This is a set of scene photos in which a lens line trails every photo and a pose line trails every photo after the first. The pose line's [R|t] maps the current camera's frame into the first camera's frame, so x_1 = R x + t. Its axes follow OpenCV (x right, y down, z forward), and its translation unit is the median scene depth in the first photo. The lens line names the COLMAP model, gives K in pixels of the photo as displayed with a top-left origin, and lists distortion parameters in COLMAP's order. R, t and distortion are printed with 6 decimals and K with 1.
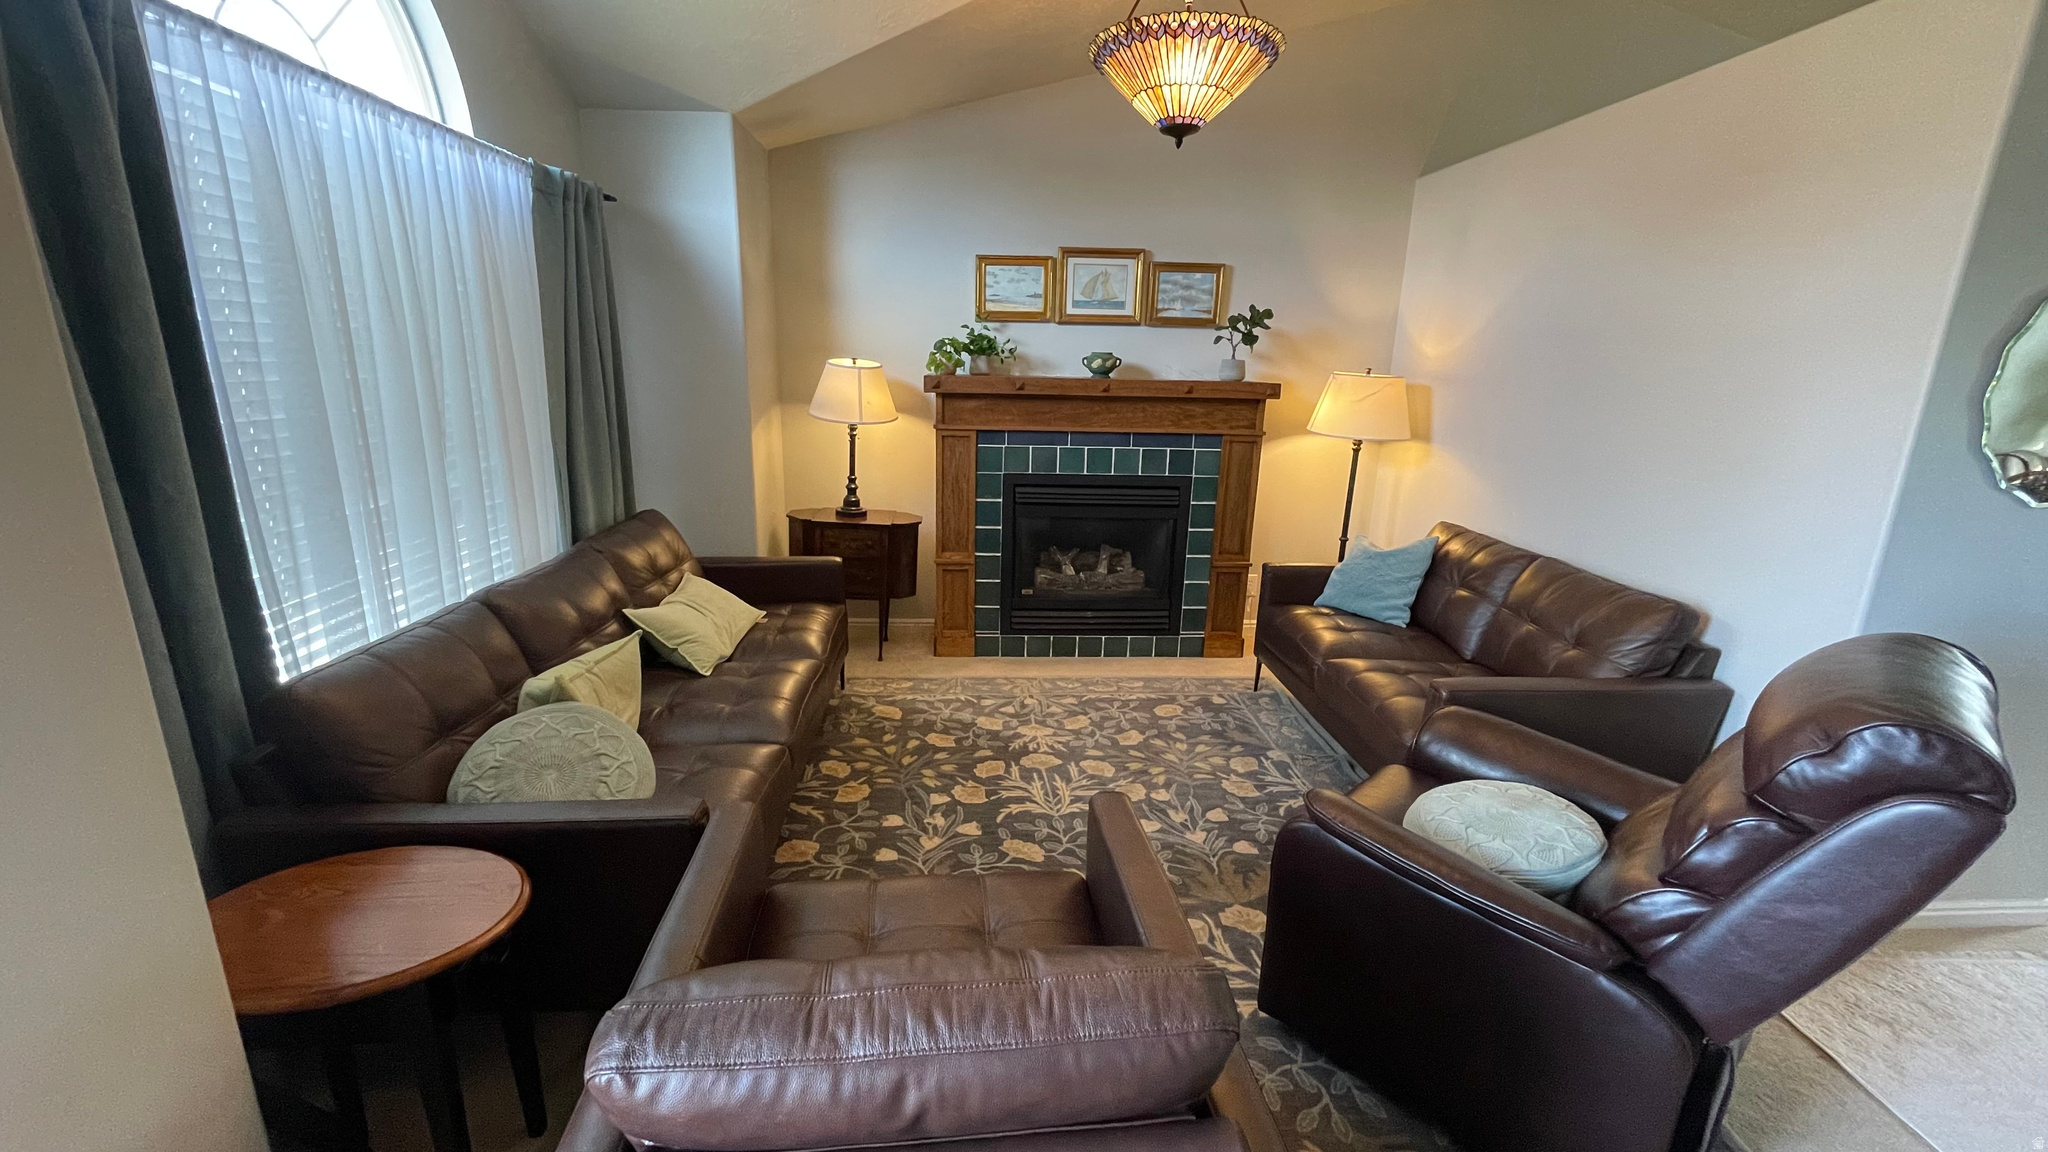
lens RADIAL K [[845.3, 0, 977.6], [0, 845.3, 571.5], [0, 0, 1]] dist [-0.004905, -0.000482]
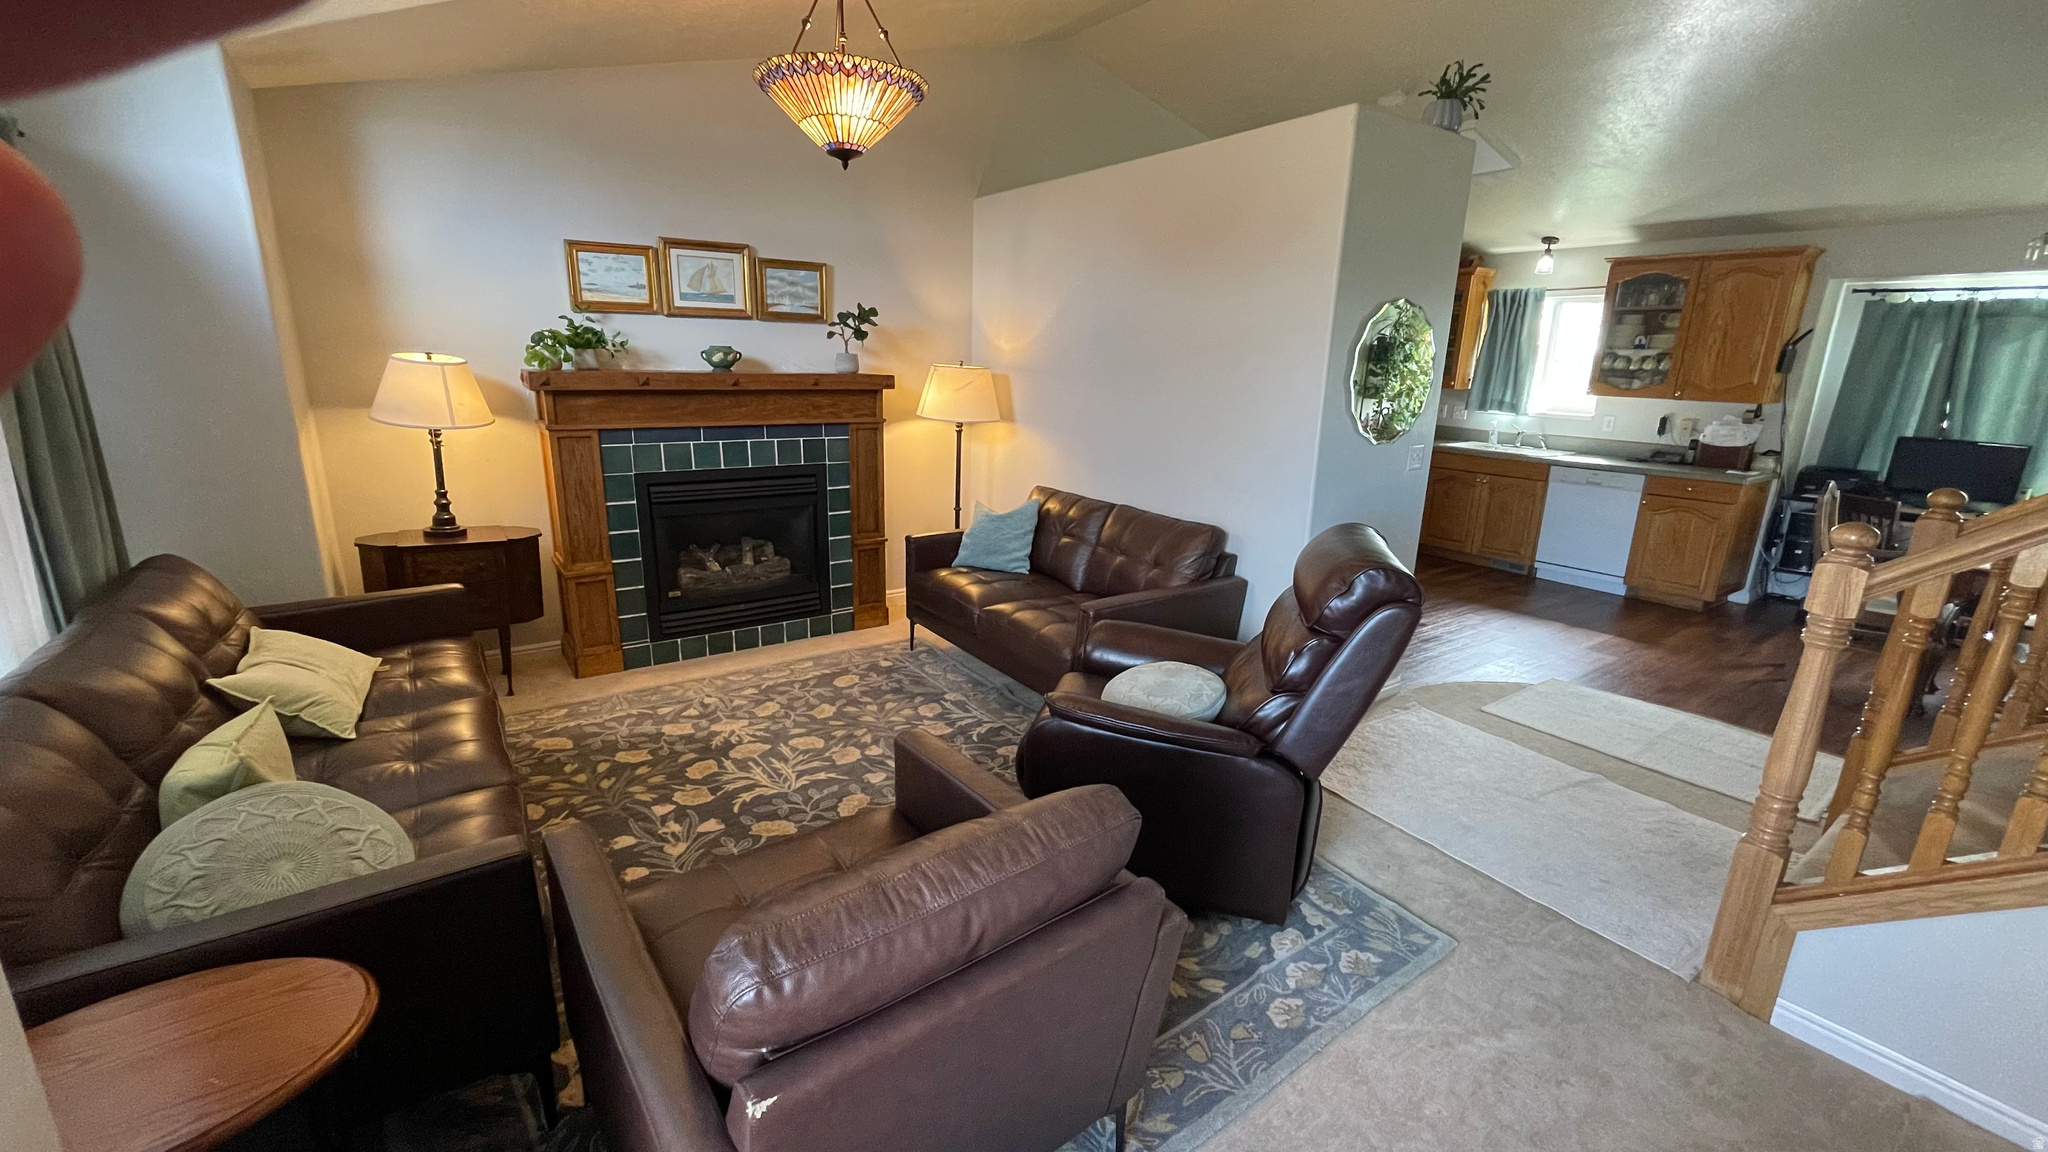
lens RADIAL K [[844.0, 0, 1016.7], [0, 844.0, 570.6], [0, 0, 1]] dist [0.001548, 0.000029]
pose [[0.849247, -0.132217, 0.511174, -0.132165], [0.125848, 0.990925, 0.047227, 0.001638], [-0.512779, 0.024223, 0.858179, -0.042536]]
